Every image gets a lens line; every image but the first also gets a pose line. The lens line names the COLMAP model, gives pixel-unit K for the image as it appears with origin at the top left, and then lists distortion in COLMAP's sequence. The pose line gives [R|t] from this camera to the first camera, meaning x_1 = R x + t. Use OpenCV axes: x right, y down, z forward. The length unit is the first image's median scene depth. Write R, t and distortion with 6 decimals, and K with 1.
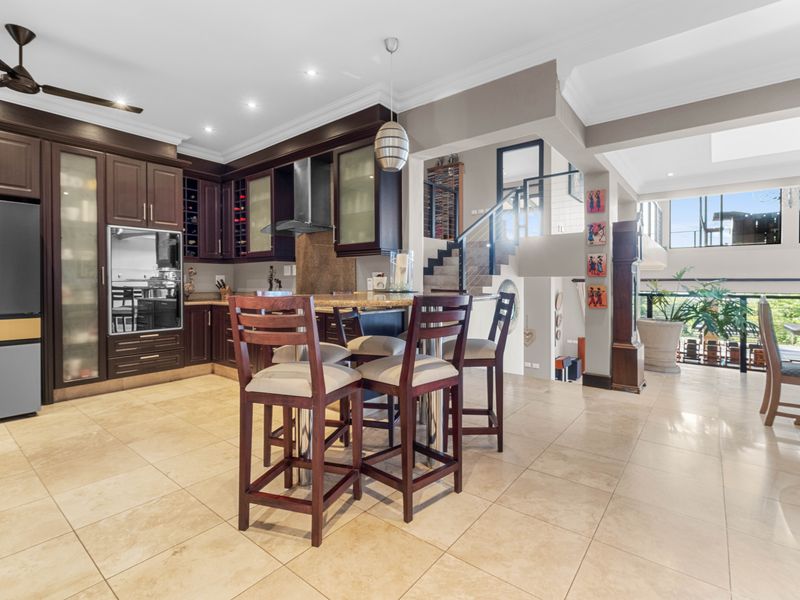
lens RADIAL K [[383.7, 0, 409.6], [0, 383.7, 285.9], [0, 0, 1]] dist [0.003186, 0.000263]
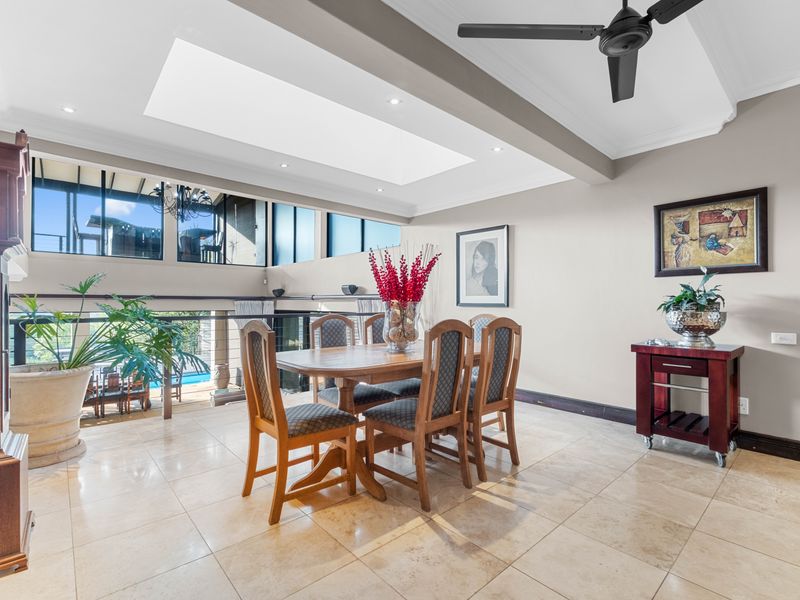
lens RADIAL K [[383.7, 0, 398.0], [0, 383.7, 295.7], [0, 0, 1]] dist [0.003186, 0.000263]
pose [[0.184413, 0.013686, 0.982754, 0.249246], [0.004937, 0.999878, -0.014851, -0.005261], [-0.982836, 0.007590, 0.184323, 0.504300]]
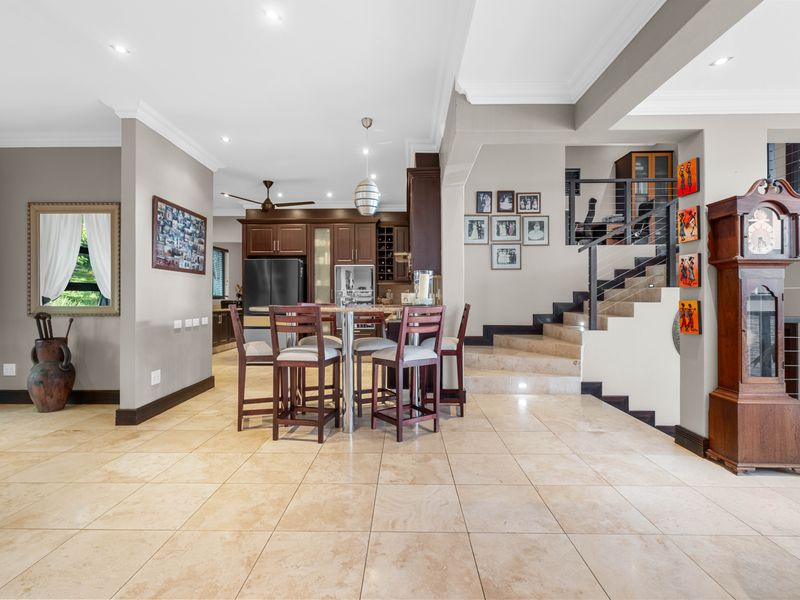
lens RADIAL K [[383.7, 0, 405.9], [0, 383.7, 297.6], [0, 0, 1]] dist [0.003186, 0.000263]
pose [[0.612777, -0.004476, -0.790243, 0.717719], [-0.004874, 0.999944, -0.009442, 0.002746], [0.790241, 0.009637, 0.612721, 0.181010]]
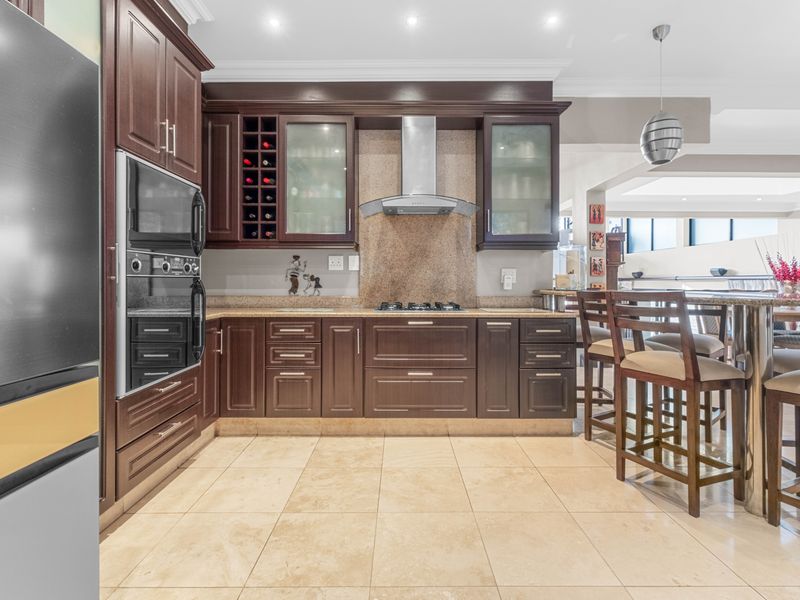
lens RADIAL K [[383.7, 0, 404.2], [0, 383.7, 280.9], [0, 0, 1]] dist [0.003186, 0.000263]
pose [[0.790610, 0.001033, 0.612319, -0.736271], [0.003502, 0.999975, -0.006208, -0.003694], [-0.612310, 0.007052, 0.790586, 0.415362]]
